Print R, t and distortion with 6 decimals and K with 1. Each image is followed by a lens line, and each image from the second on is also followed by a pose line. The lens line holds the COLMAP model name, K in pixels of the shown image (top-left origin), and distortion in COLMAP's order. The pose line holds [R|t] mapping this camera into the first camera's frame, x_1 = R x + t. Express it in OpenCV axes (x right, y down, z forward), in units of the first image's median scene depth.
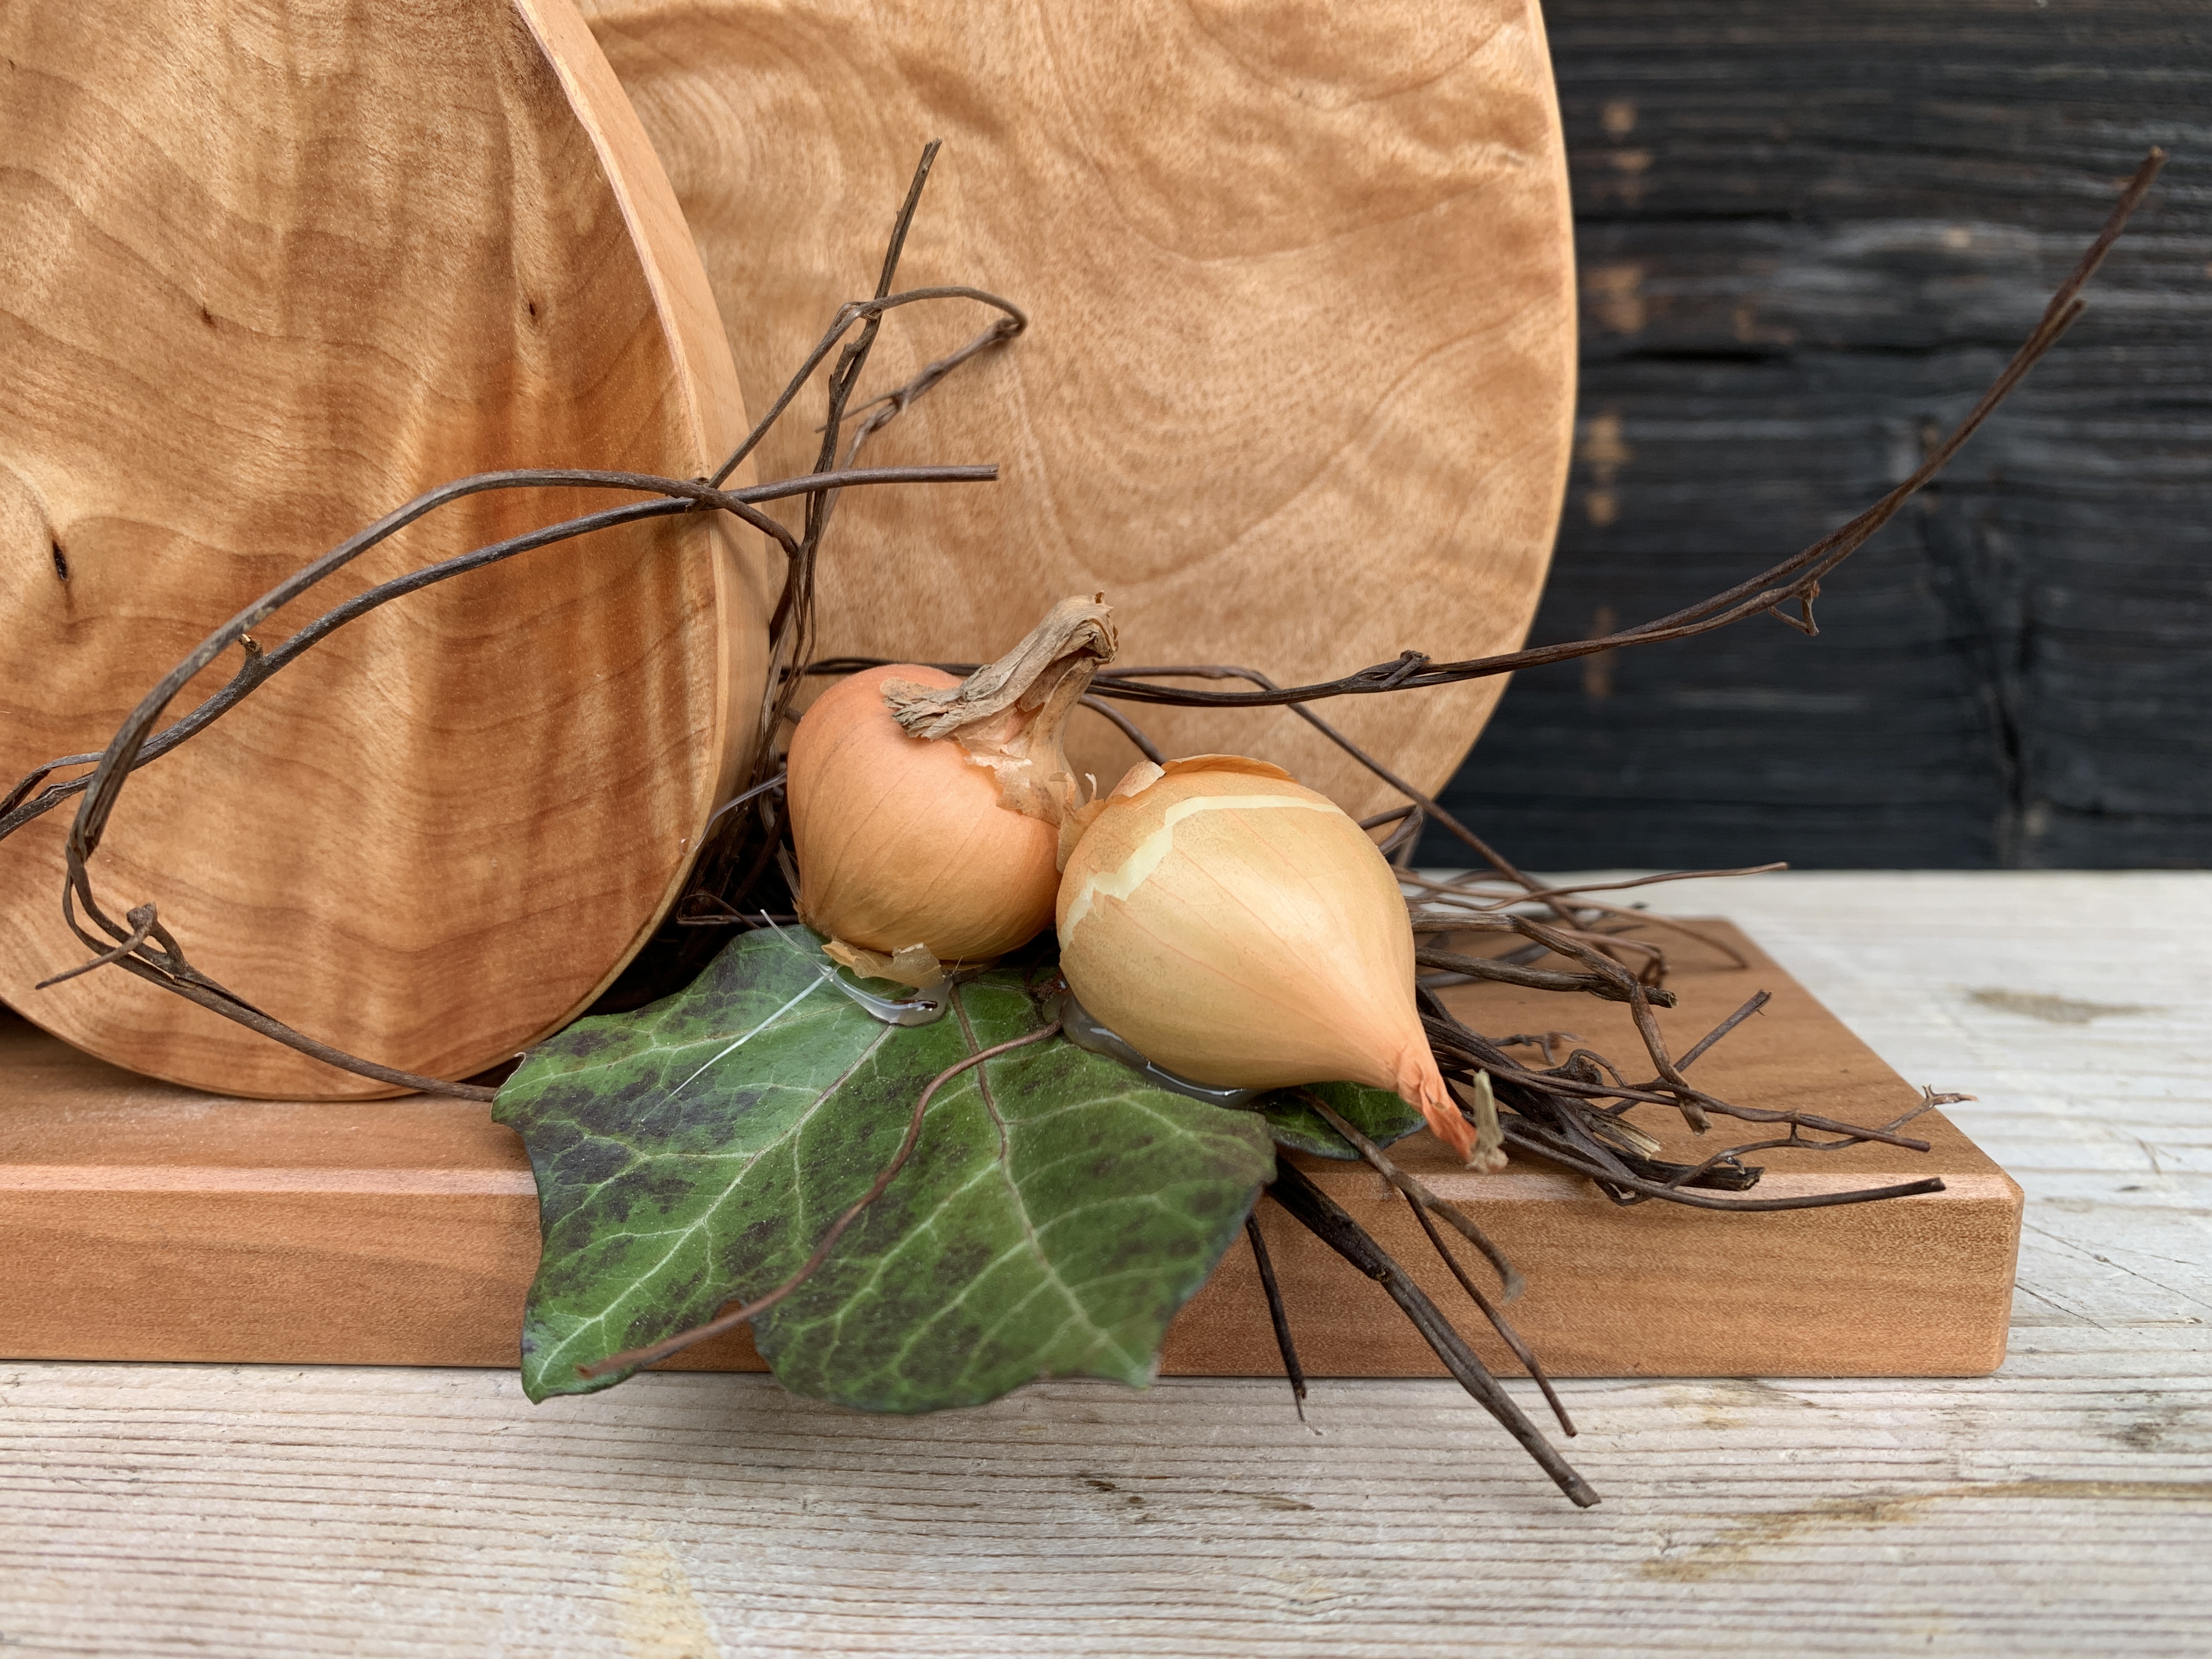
lens RADIAL K [[1827.5, 0, 962.8], [0, 1827.5, 817.0], [0, 0, 1]] dist [-0.014849, -0.006761]
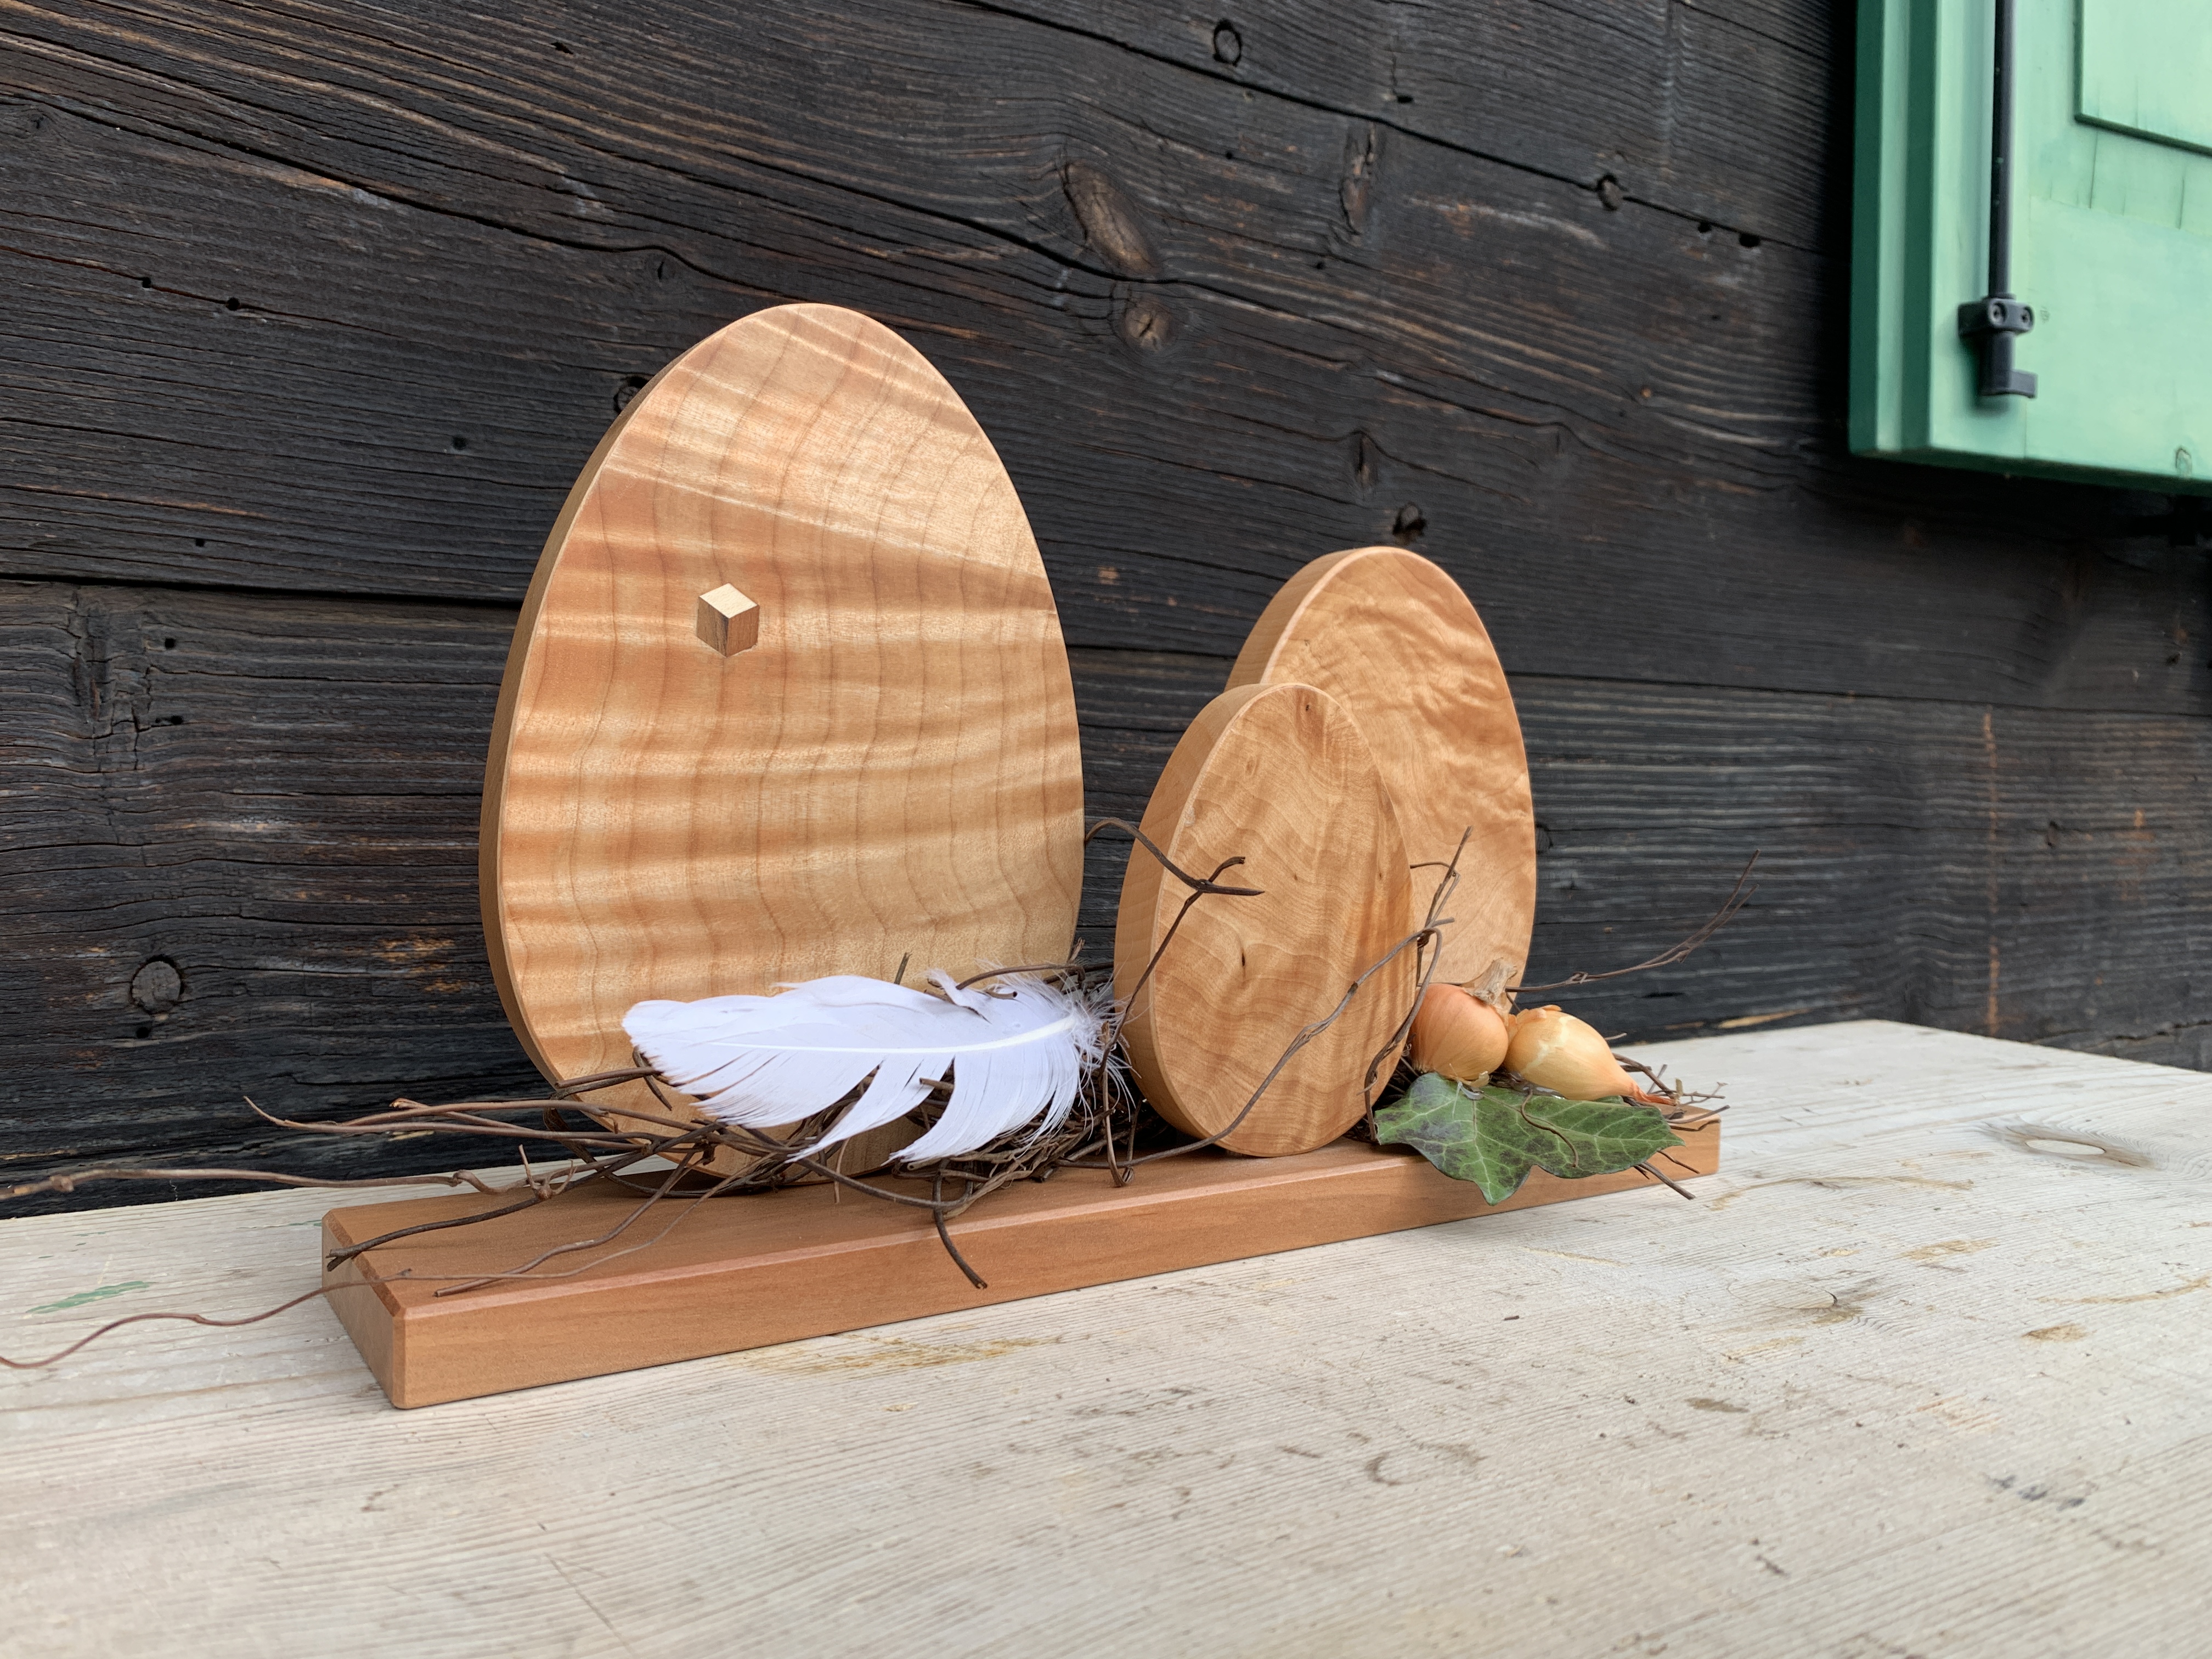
lens RADIAL K [[1661.2, 0, 1062.6], [0, 1661.2, 835.2], [0, 0, 1]] dist [-0.010690, 0.004482]
pose [[0.826265, 0.003547, 0.563270, -2.168724], [0.098807, 0.983563, -0.151135, 0.028052], [-0.554547, 0.180533, 0.812333, -0.964862]]
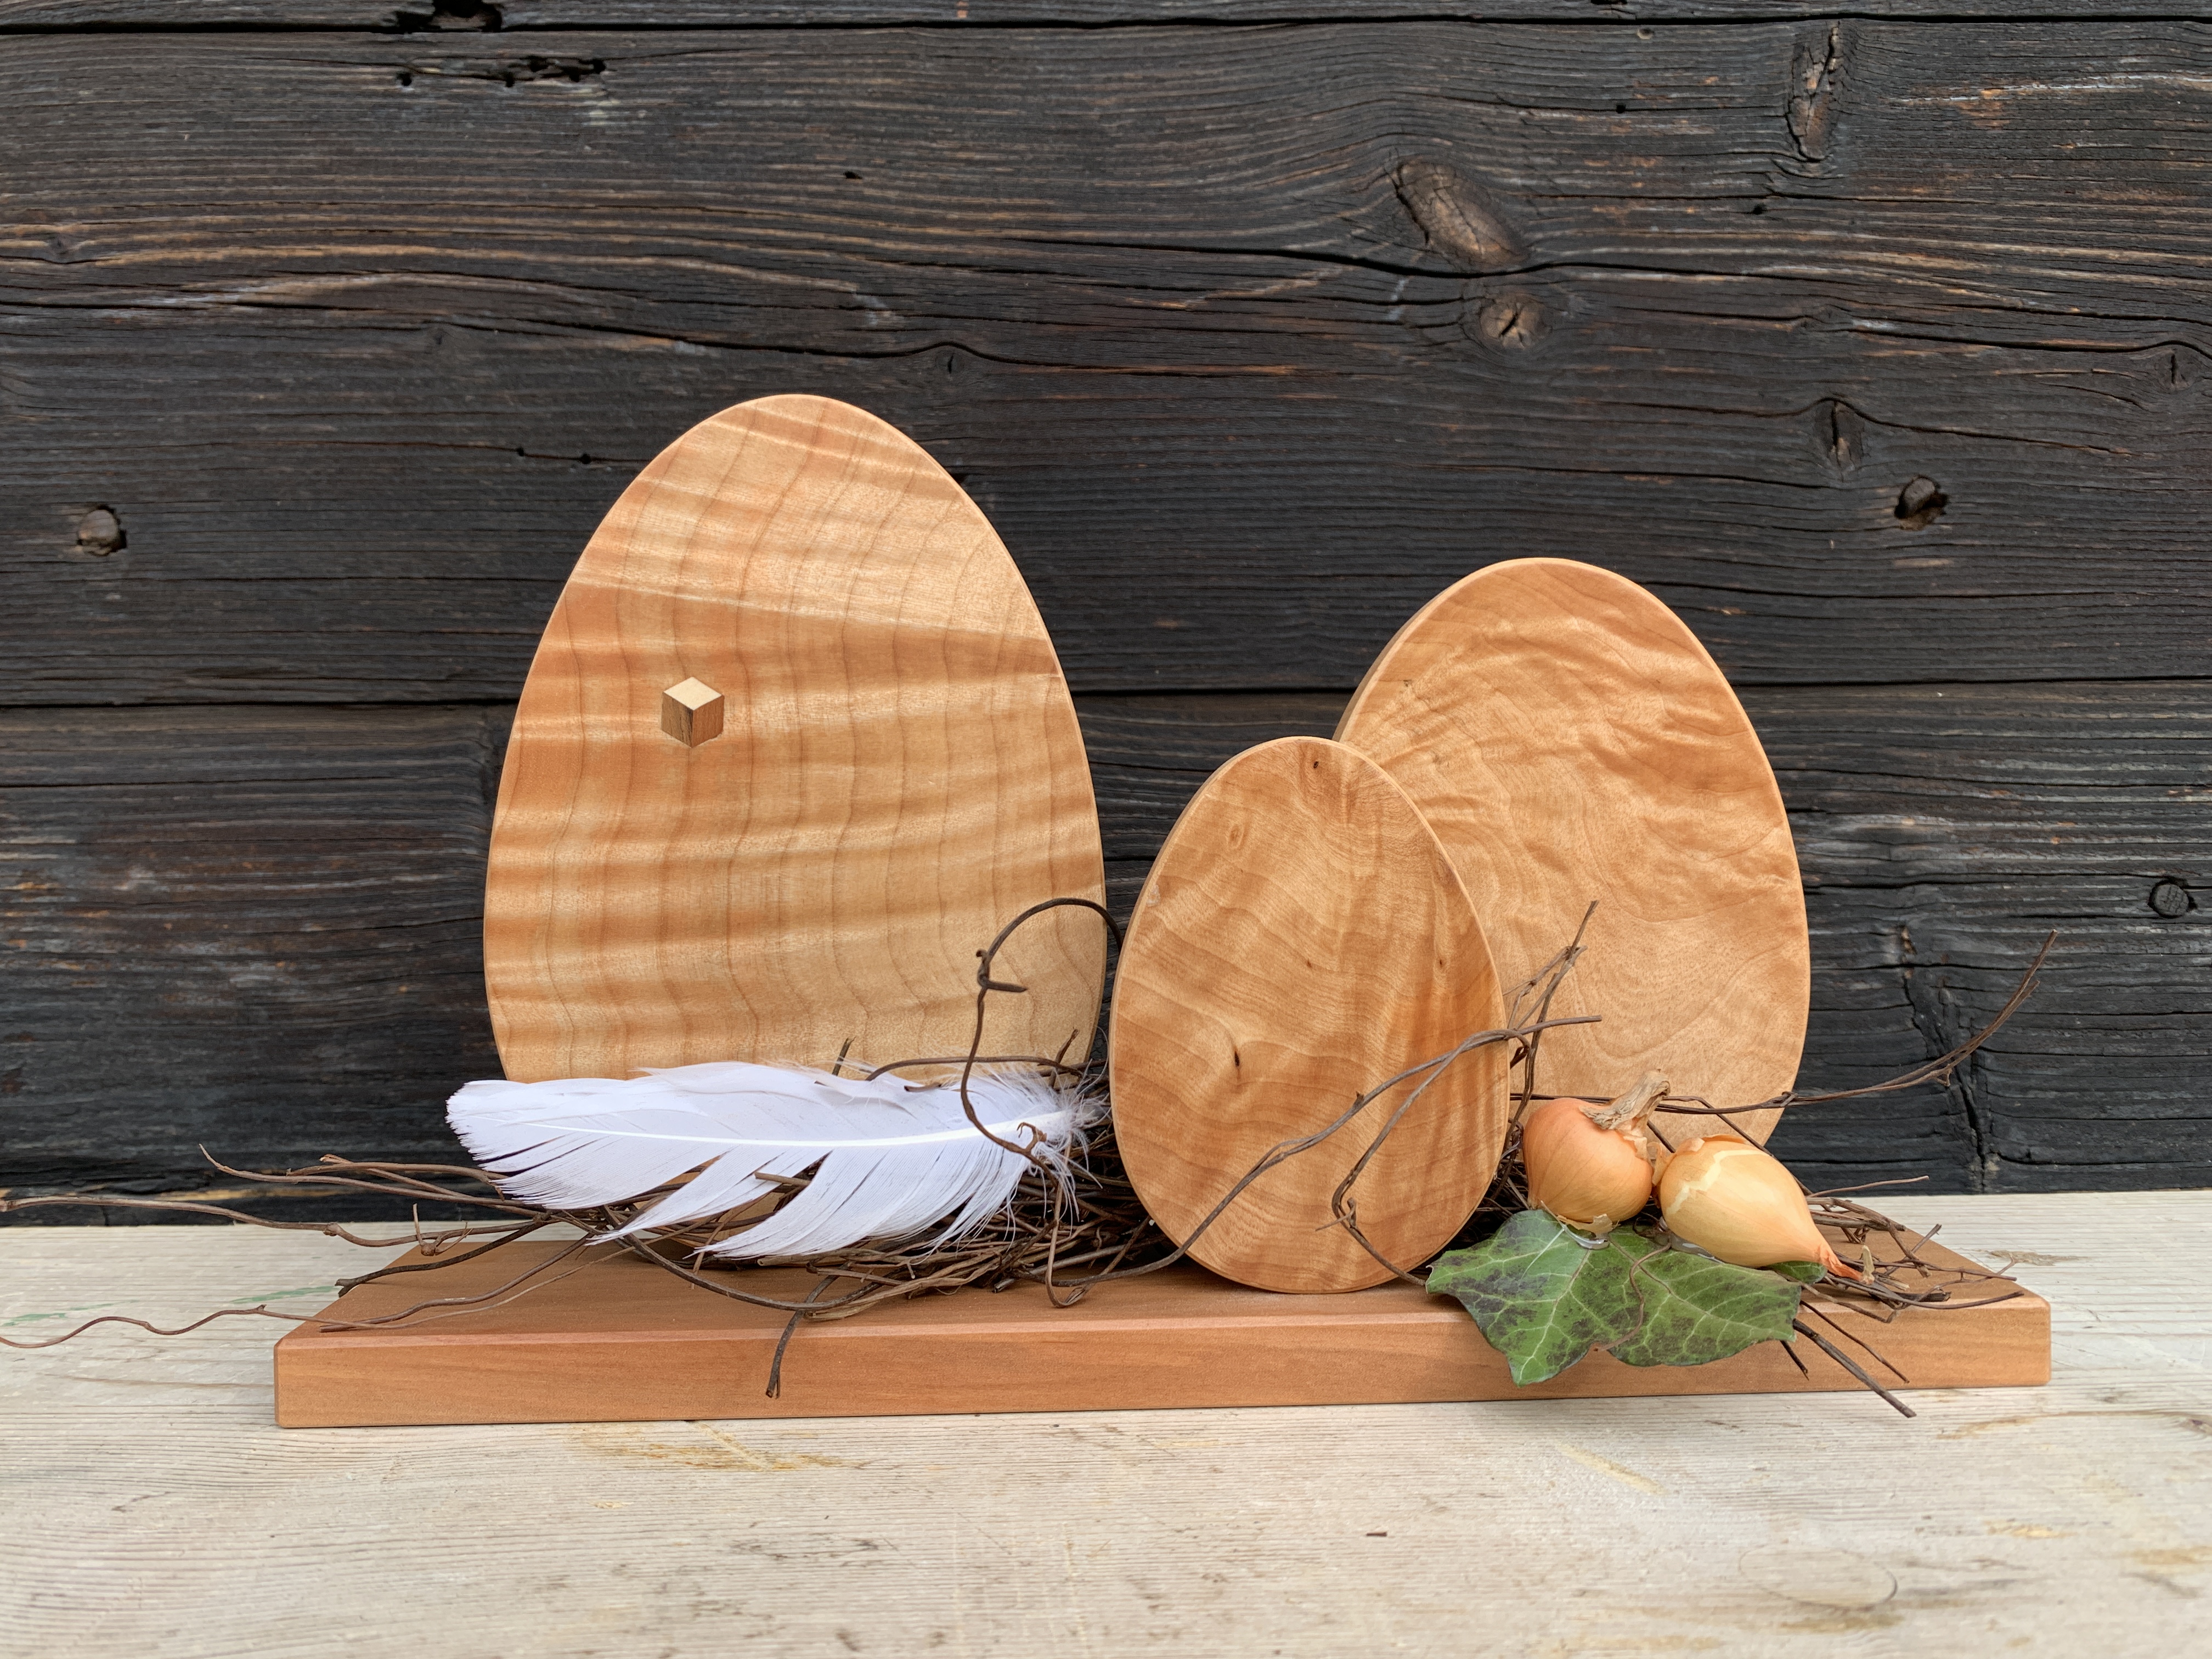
lens RADIAL K [[1661.2, 0, 1062.6], [0, 1661.2, 835.2], [0, 0, 1]] dist [-0.010690, 0.004482]
pose [[0.998377, -0.005278, 0.056711, -0.853143], [0.017123, 0.977451, -0.210466, 0.028199], [-0.054322, 0.211095, 0.975955, -1.223418]]
